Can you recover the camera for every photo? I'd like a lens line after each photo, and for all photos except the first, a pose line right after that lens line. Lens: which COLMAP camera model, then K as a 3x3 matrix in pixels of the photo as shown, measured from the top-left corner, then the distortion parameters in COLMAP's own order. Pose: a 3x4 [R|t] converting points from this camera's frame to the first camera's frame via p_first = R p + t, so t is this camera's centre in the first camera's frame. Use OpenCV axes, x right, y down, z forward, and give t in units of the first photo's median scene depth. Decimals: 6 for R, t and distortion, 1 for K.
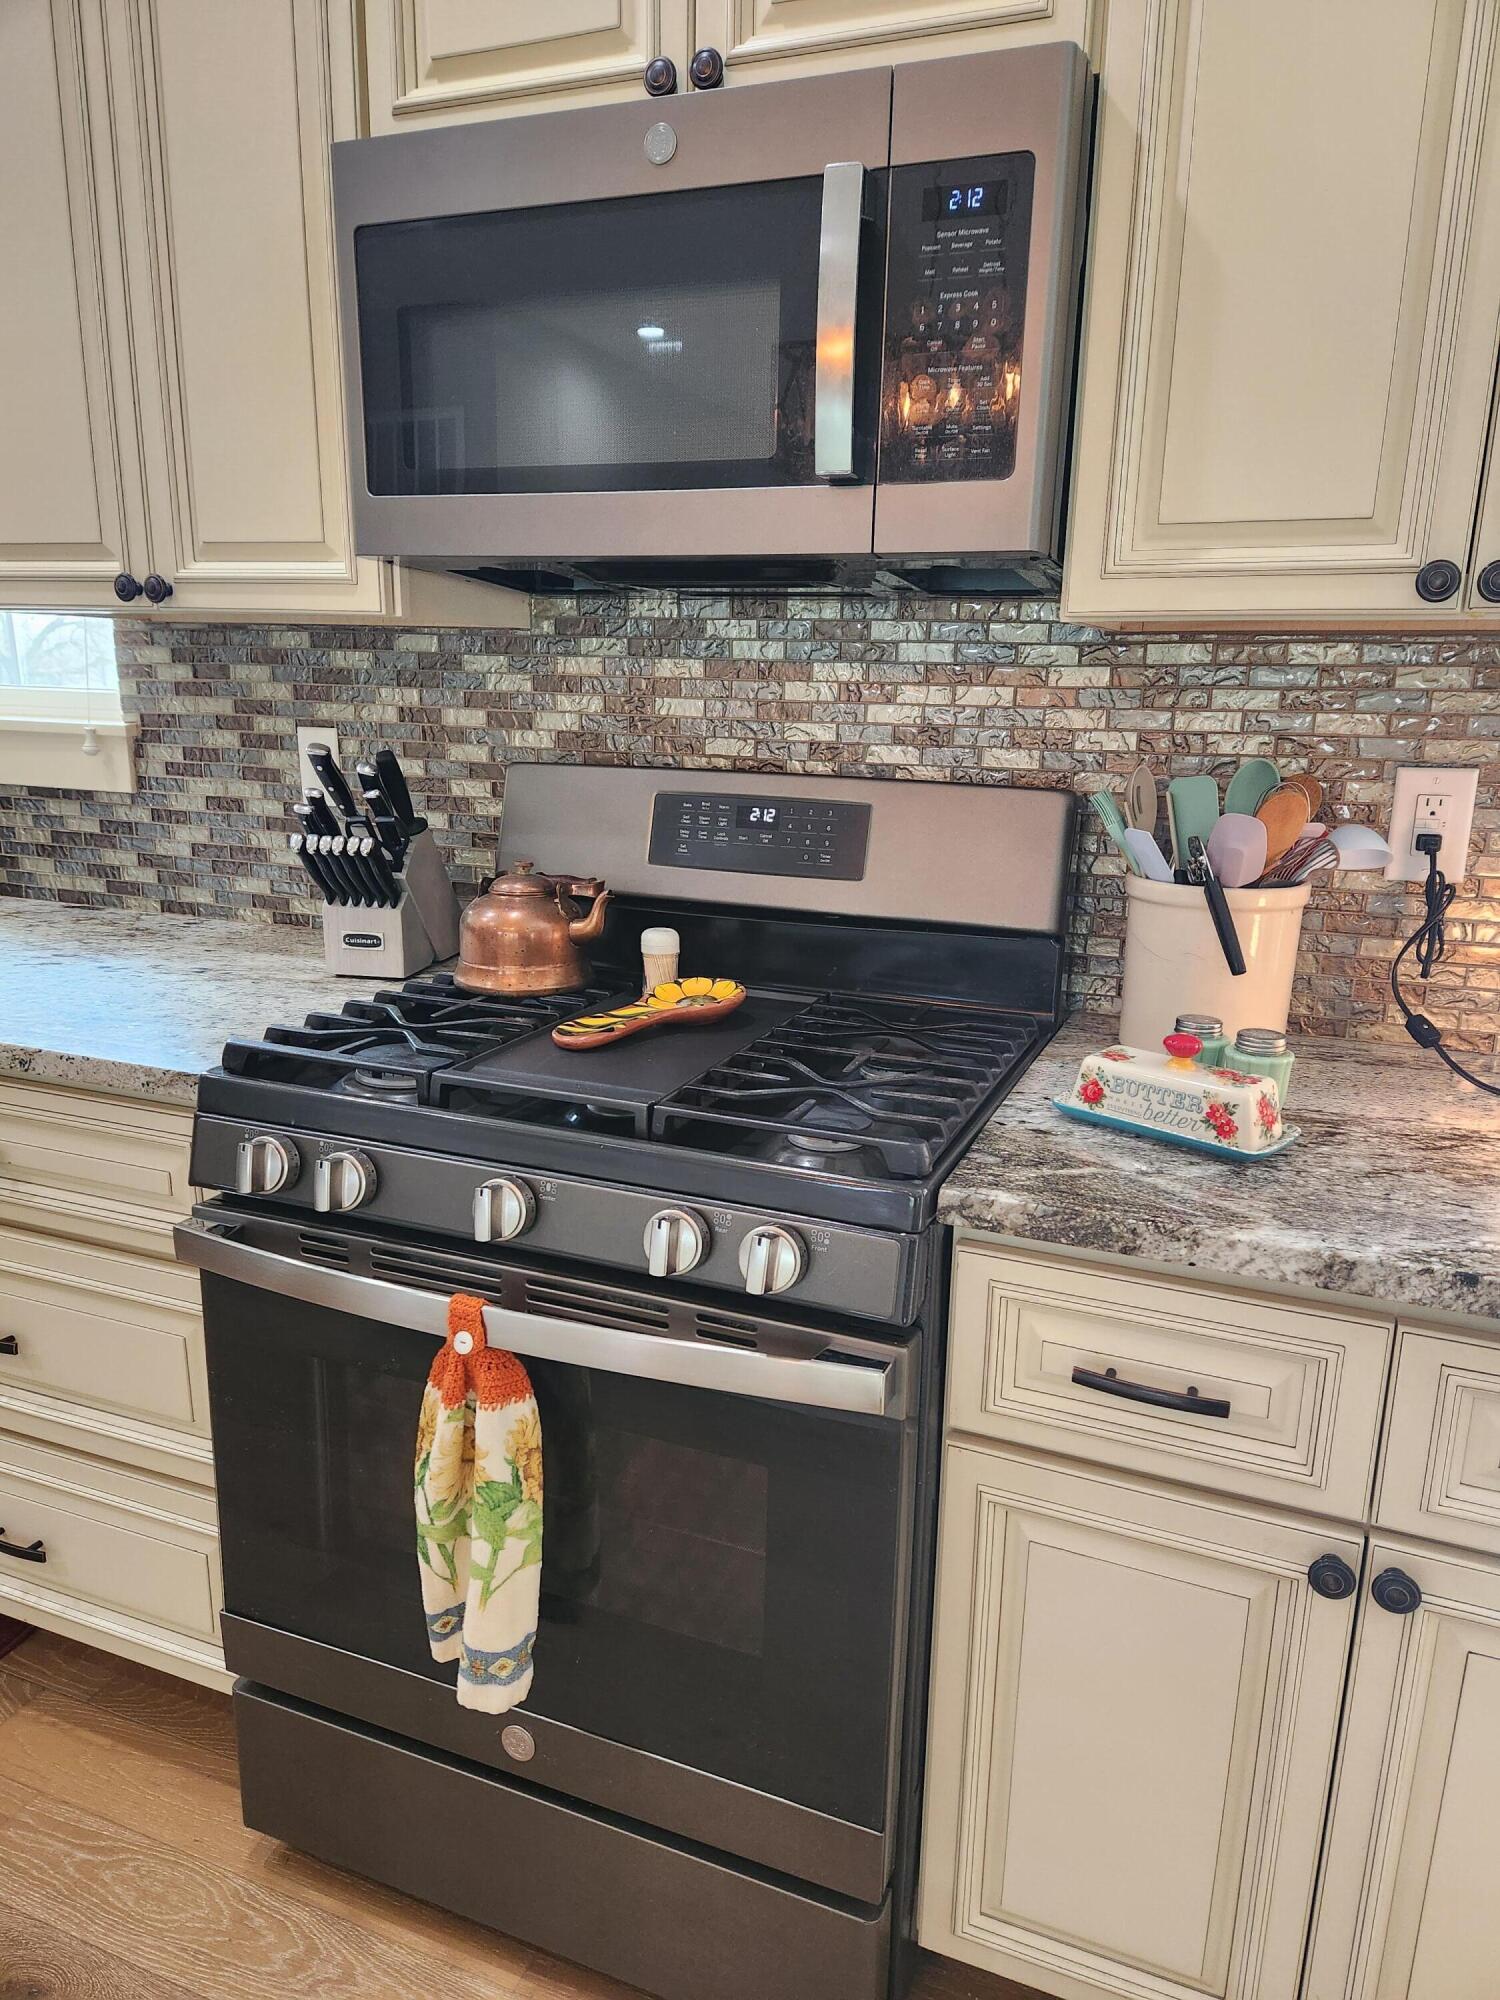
lens RADIAL K [[1380.0, 0, 750.4], [0, 1380.0, 1006.7], [0, 0, 1]] dist [0.048538, -0.012486]
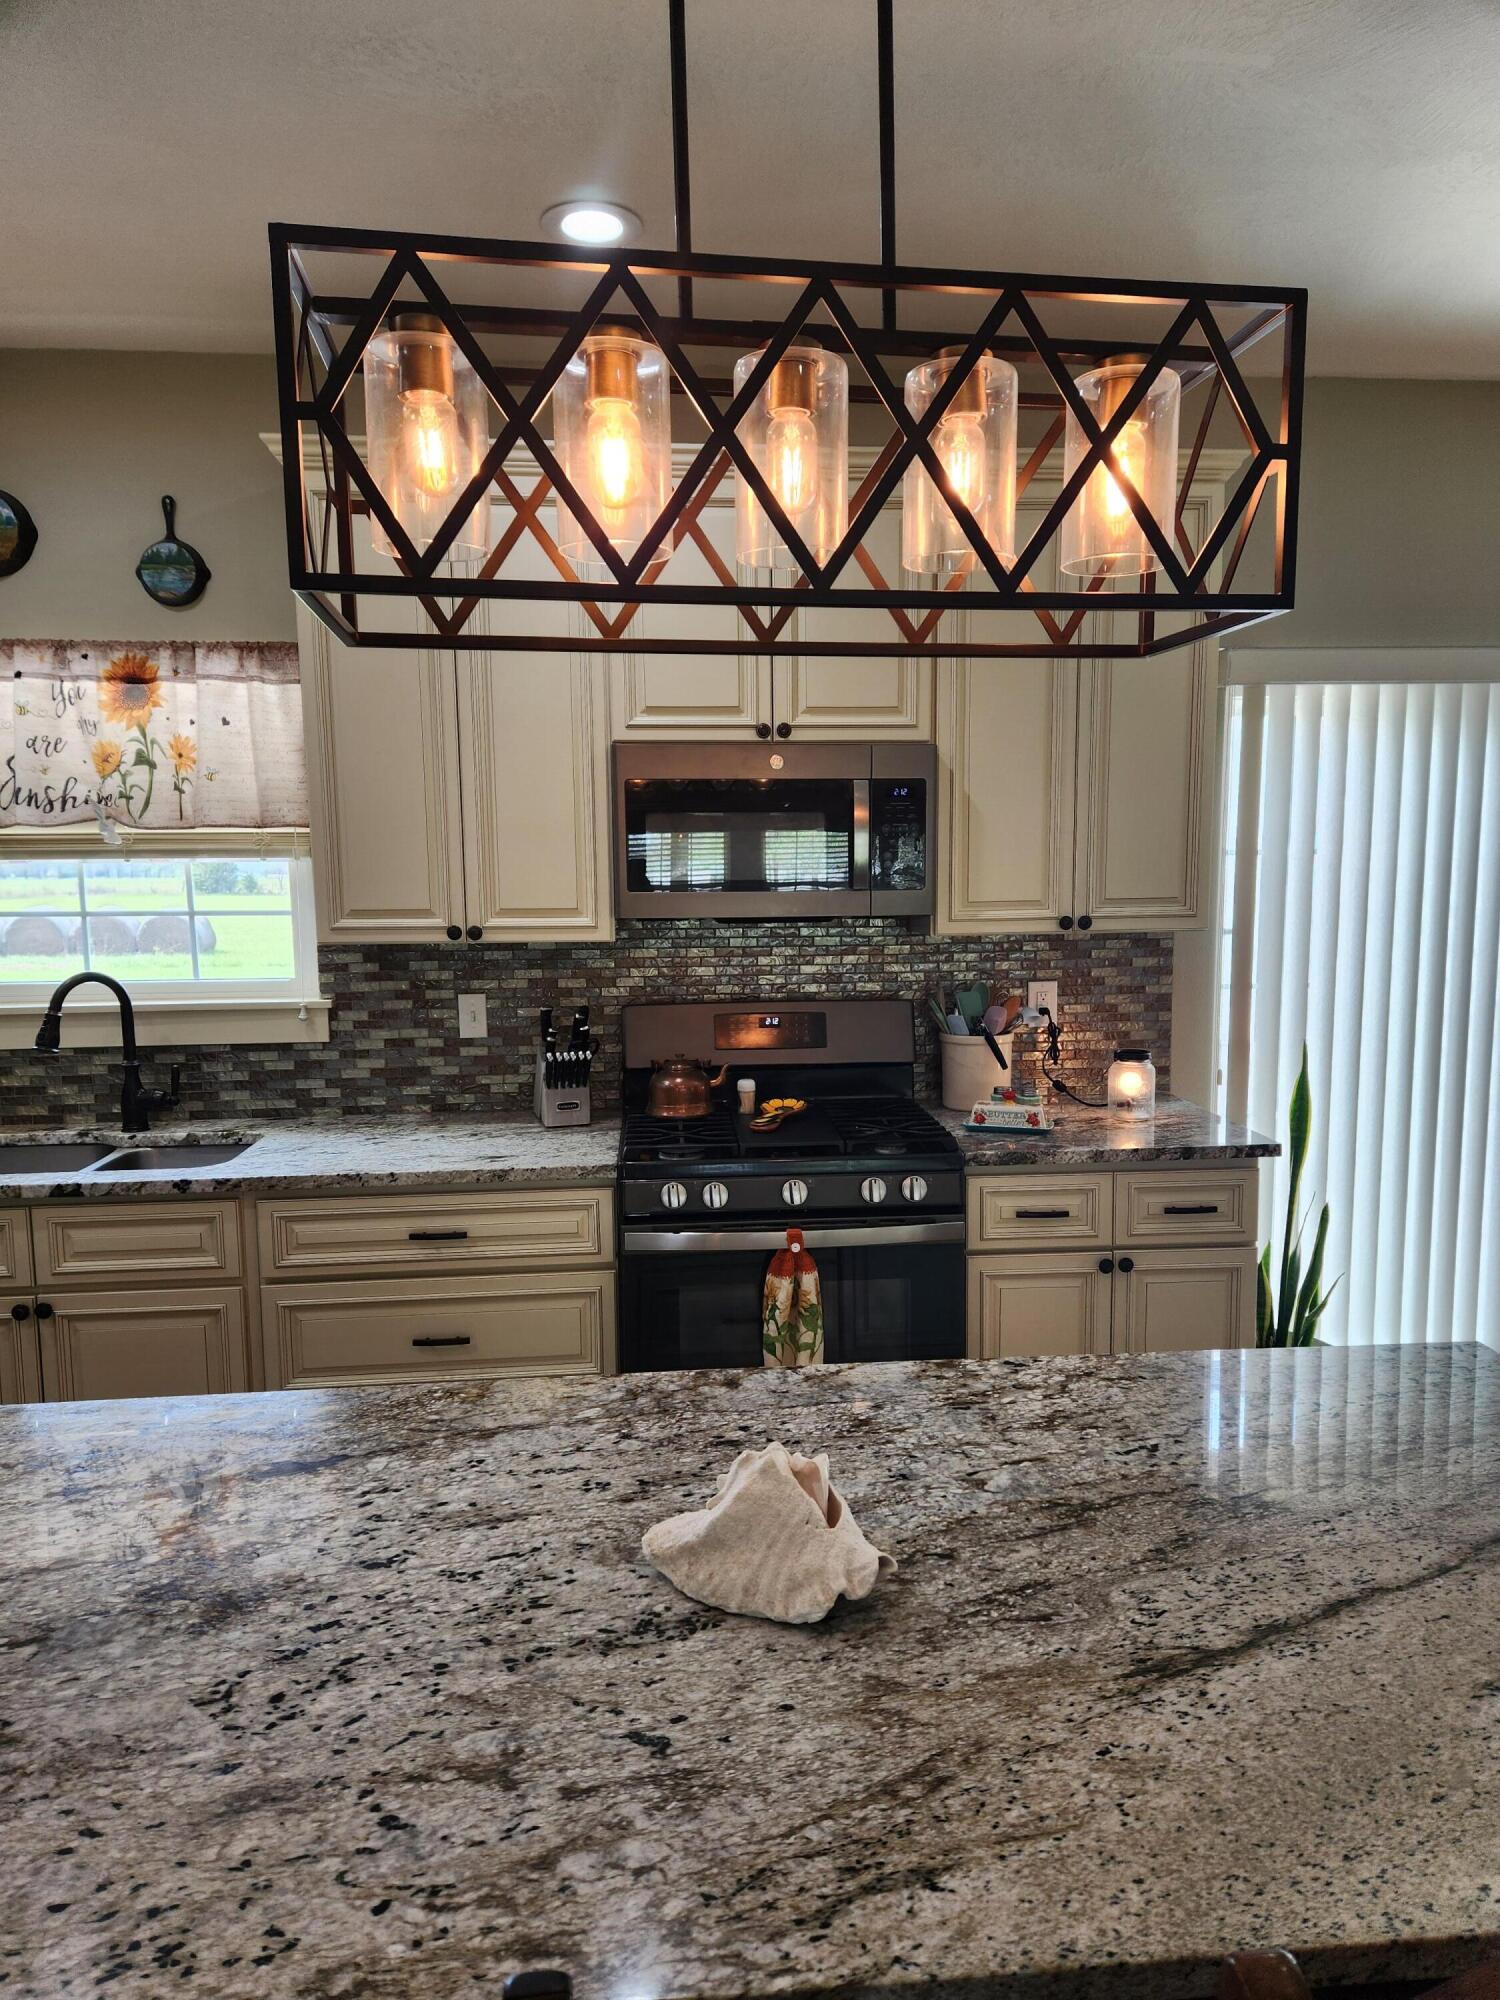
lens RADIAL K [[1380.0, 0, 749.9], [0, 1380.0, 999.1], [0, 0, 1]] dist [0.048538, -0.012486]
pose [[0.889122, -0.076018, 0.451312, -0.903193], [0.136372, 0.985320, -0.102698, 0.035120], [-0.436880, 0.152857, 0.886437, -0.789413]]
